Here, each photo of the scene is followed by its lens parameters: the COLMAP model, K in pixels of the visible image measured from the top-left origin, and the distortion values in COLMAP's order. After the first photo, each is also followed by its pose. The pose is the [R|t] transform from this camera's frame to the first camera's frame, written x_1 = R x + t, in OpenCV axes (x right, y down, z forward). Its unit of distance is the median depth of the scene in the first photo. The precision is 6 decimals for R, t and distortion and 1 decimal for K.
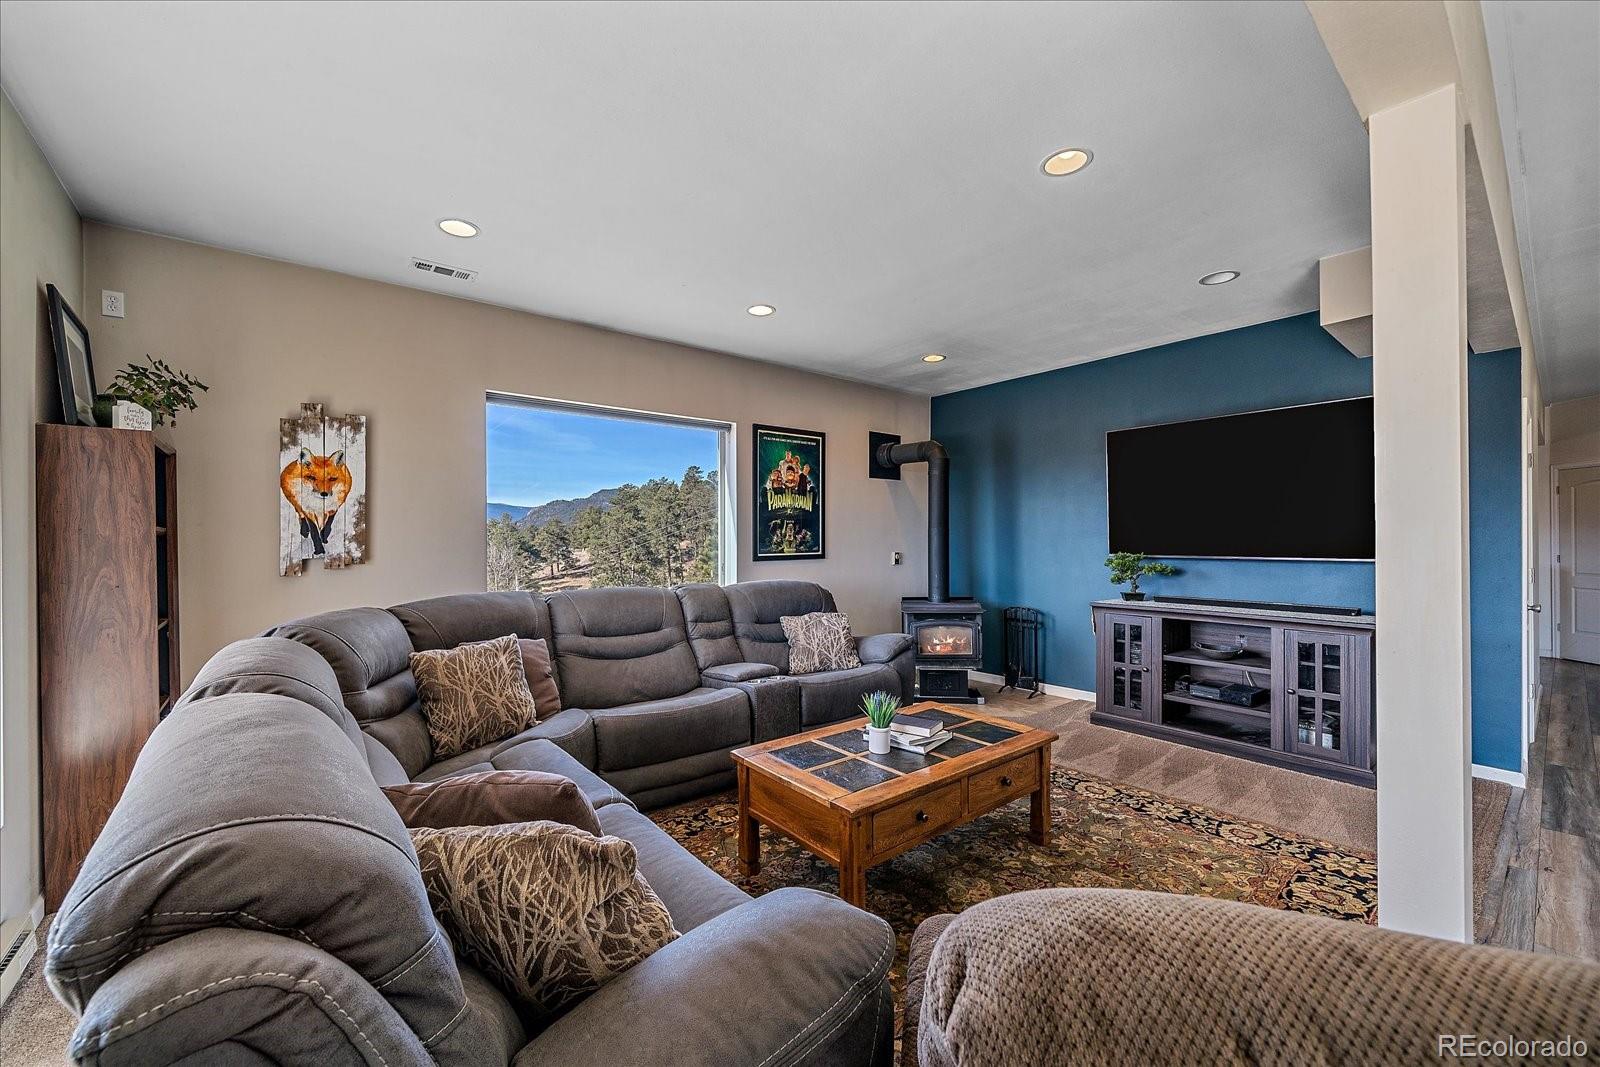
lens RADIAL K [[601.2, 0, 816.9], [0, 601.2, 535.7], [0, 0, 1]] dist [0.001678, 0.000210]
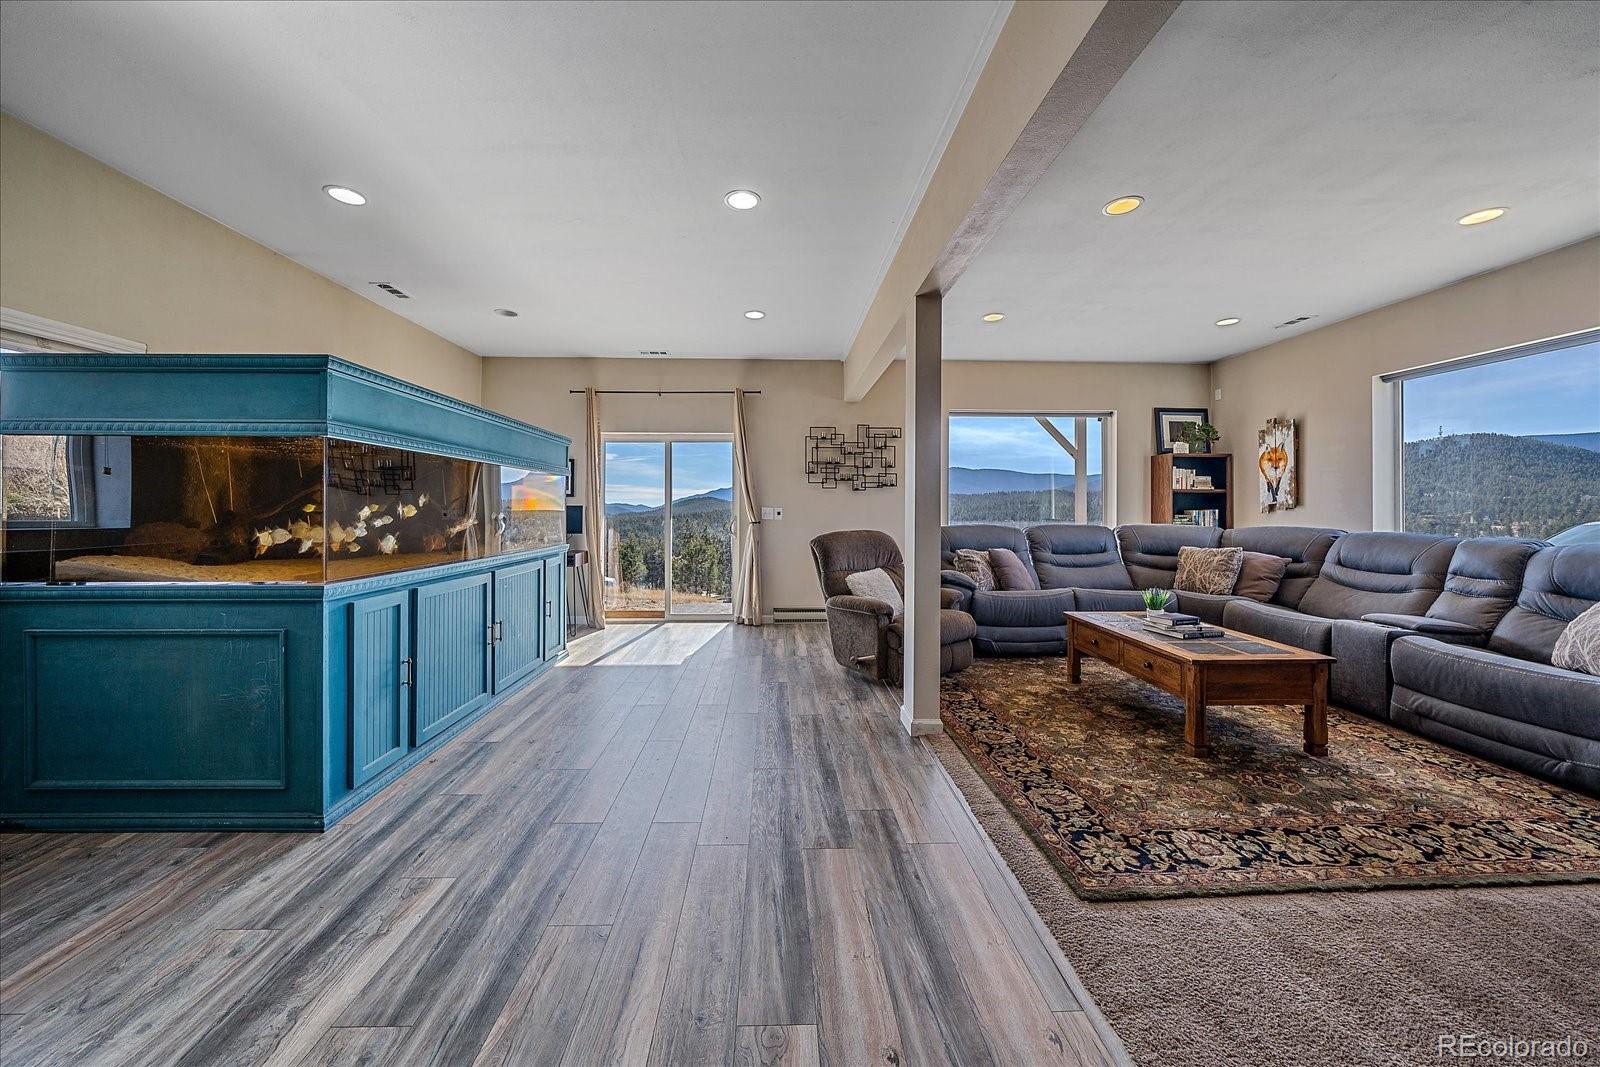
lens RADIAL K [[605.8, 0, 794.5], [0, 605.8, 511.3], [0, 0, 1]] dist [0.000508, 0.000045]
pose [[-0.596405, 0.000723, -0.802683, 1.482517], [-0.000071, 1.000000, 0.000954, 0.057531], [0.802684, 0.000626, -0.596405, 0.939382]]
